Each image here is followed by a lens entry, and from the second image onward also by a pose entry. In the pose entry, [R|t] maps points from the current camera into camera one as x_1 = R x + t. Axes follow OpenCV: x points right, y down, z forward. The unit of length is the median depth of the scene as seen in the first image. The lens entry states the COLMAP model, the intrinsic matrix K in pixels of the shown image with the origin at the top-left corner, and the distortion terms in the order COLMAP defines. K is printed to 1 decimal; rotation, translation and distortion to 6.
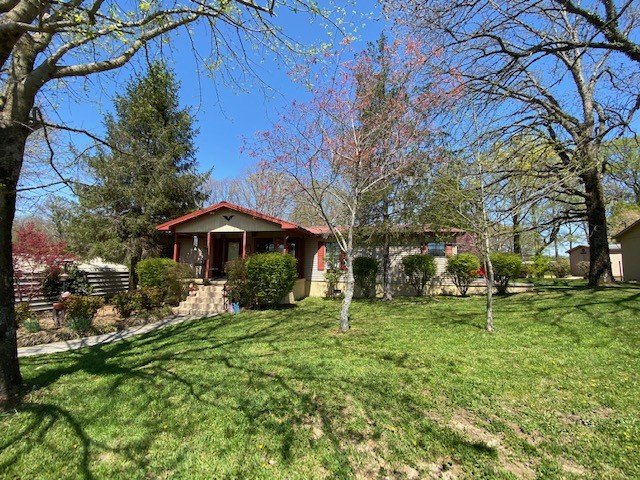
lens RADIAL K [[258.0, 0, 318.2], [0, 258.0, 238.3], [0, 0, 1]] dist [0.002249, -0.013698]
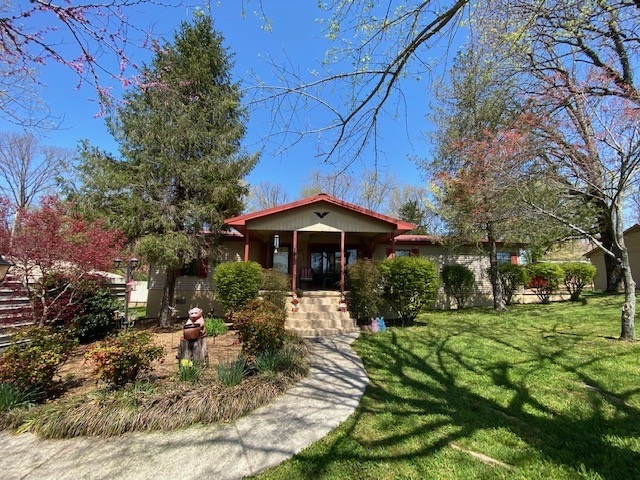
lens RADIAL K [[258.0, 0, 318.2], [0, 258.0, 238.3], [0, 0, 1]] dist [0.002249, -0.013698]
pose [[0.964336, 0.042398, 0.261262, -0.566386], [-0.026782, 0.997651, -0.063045, 0.047310], [-0.263321, 0.053800, 0.963207, 0.221803]]
